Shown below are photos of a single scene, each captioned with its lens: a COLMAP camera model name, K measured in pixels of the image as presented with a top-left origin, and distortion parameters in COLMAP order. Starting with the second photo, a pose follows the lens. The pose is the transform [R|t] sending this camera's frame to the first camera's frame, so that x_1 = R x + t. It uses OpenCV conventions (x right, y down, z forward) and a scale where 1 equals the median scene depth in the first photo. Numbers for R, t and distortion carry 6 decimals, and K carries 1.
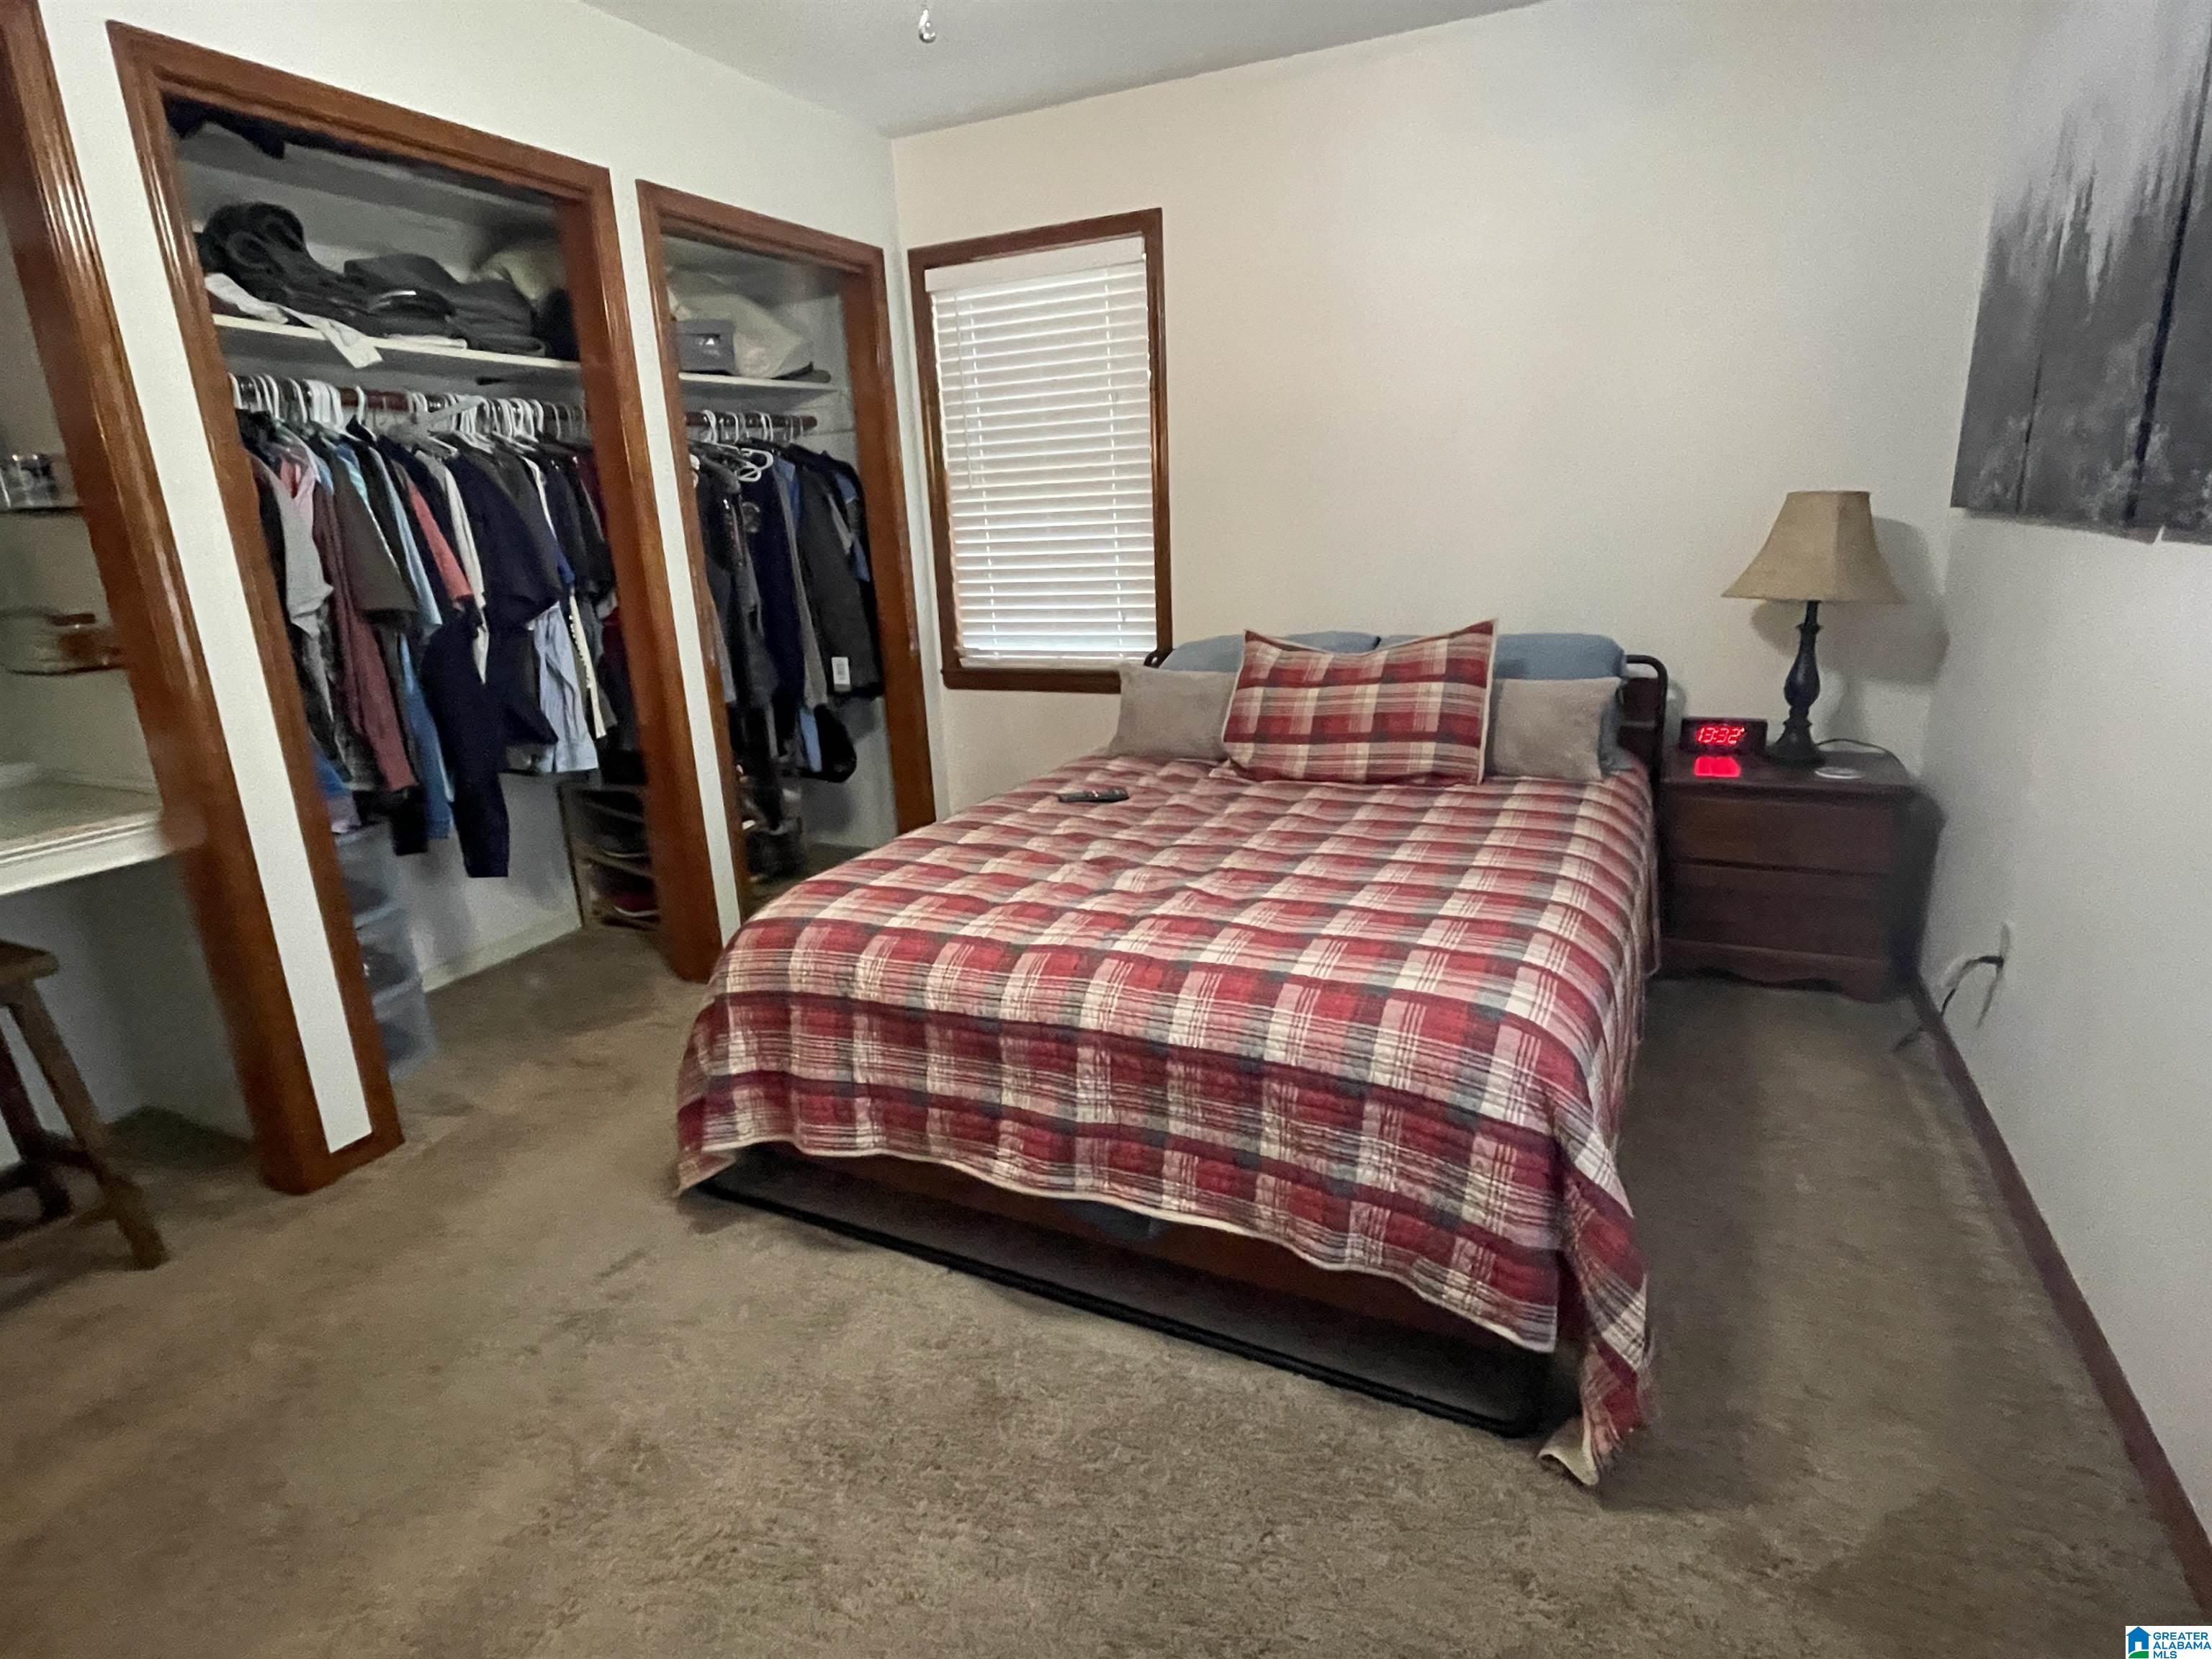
lens RADIAL K [[1176.4, 0, 1106.0], [0, 1176.4, 829.5], [0, 0, 1]] dist [0.006713, -0.000932]
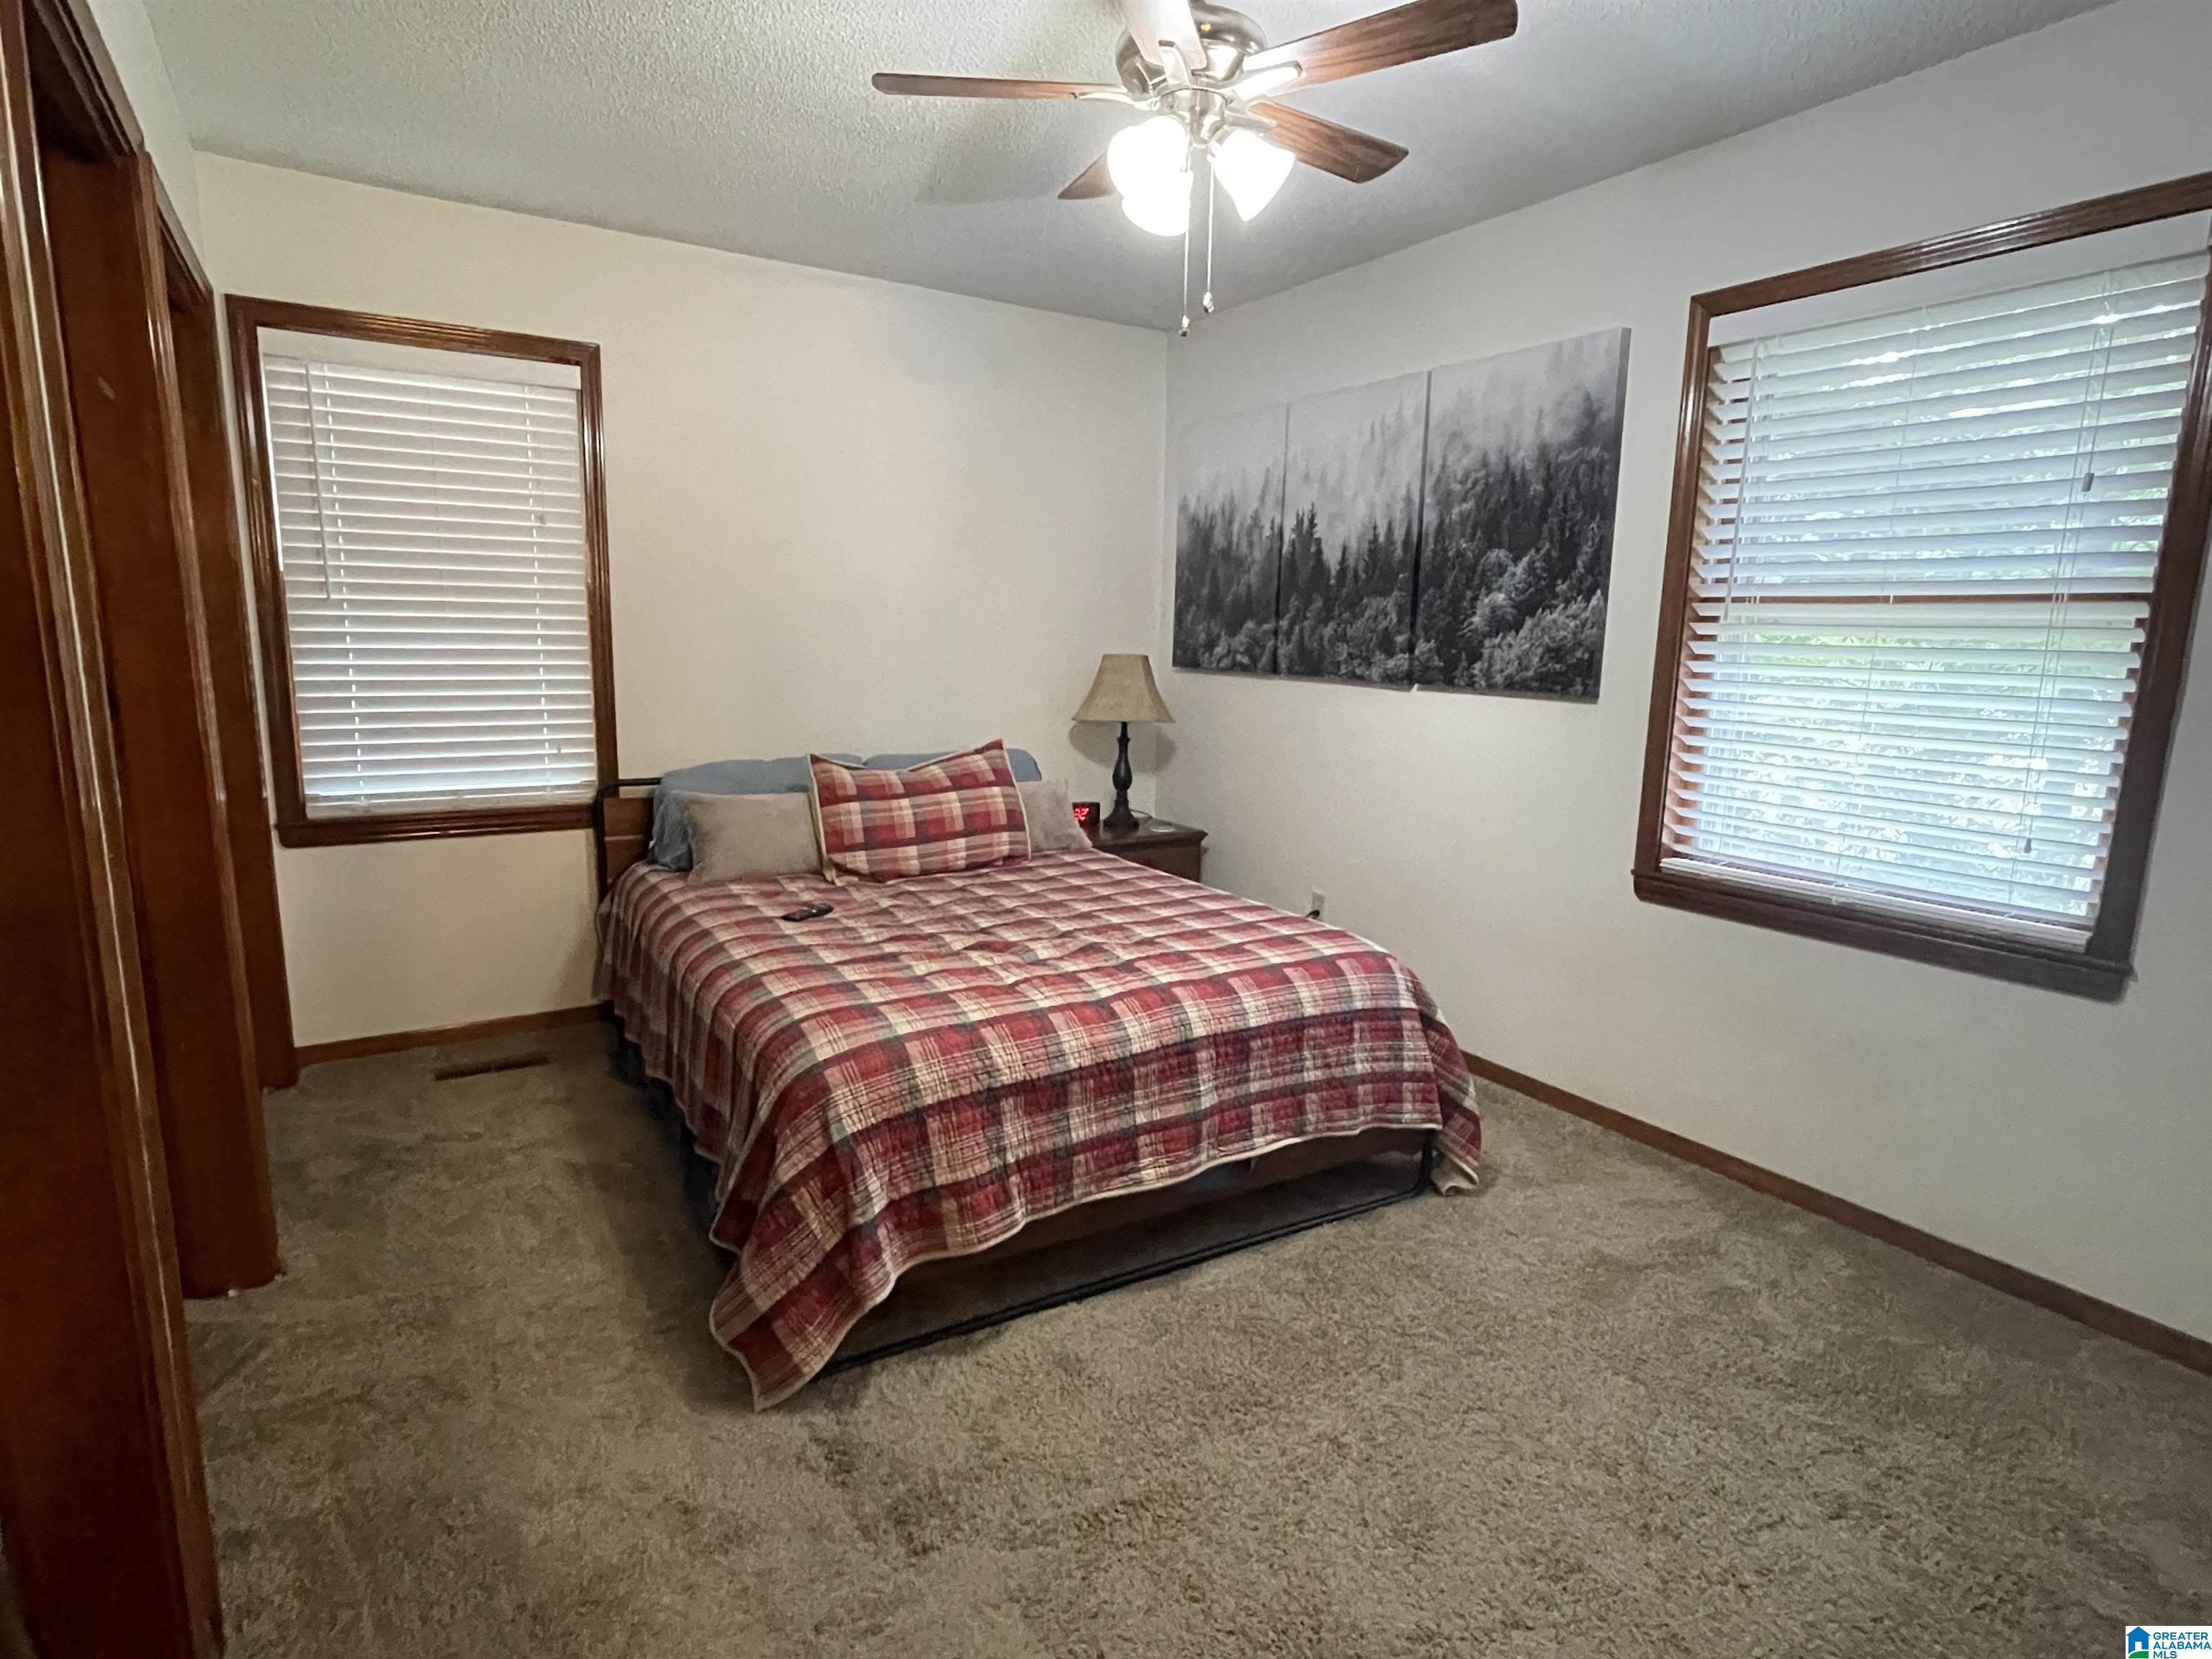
lens RADIAL K [[1176.4, 0, 1106.0], [0, 1176.4, 829.5], [0, 0, 1]] dist [0.006713, -0.000932]
pose [[0.528845, -0.085622, 0.844389, -1.010911], [0.177461, 0.984062, -0.011359, -0.057000], [-0.829958, 0.155853, 0.535611, 0.285510]]
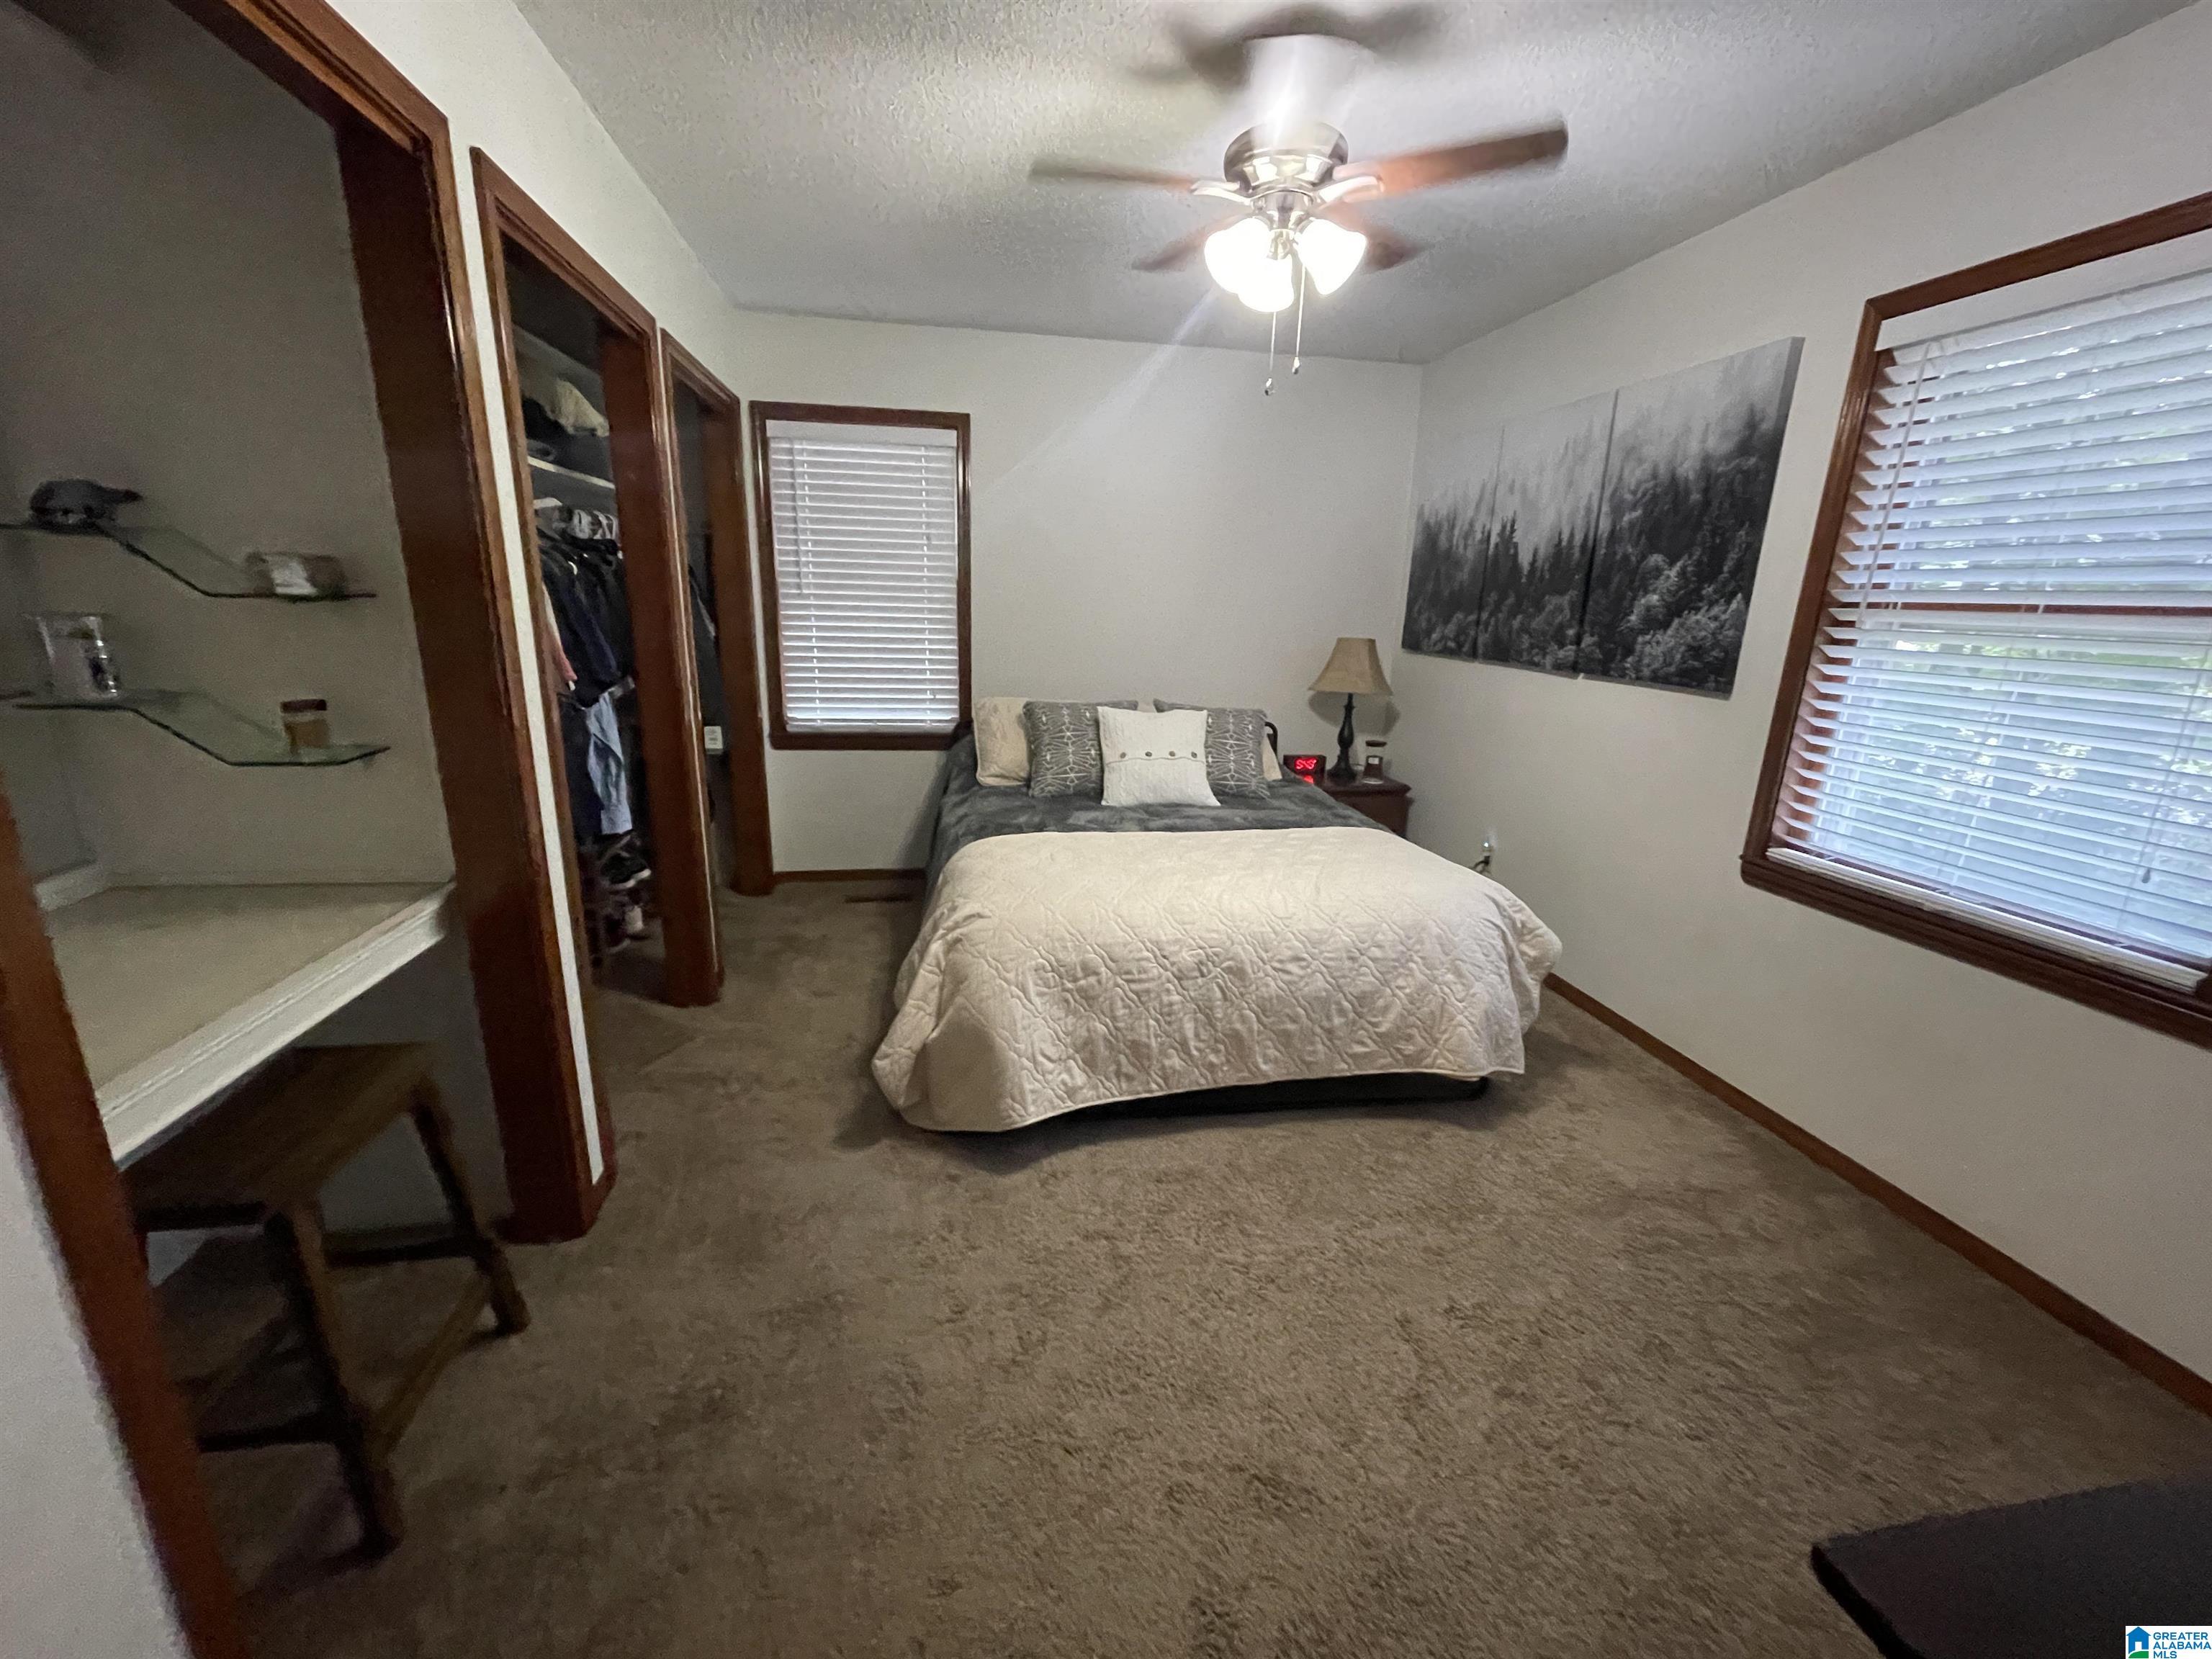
lens RADIAL K [[912.6, 0, 1106.0], [0, 912.6, 829.5], [0, 0, 1]] dist [-0.000695, 0.015219]
pose [[0.806944, -0.080326, 0.585140, -0.854492], [0.089001, 0.995933, 0.013981, -0.036728], [-0.583884, 0.040796, 0.810811, 0.032222]]
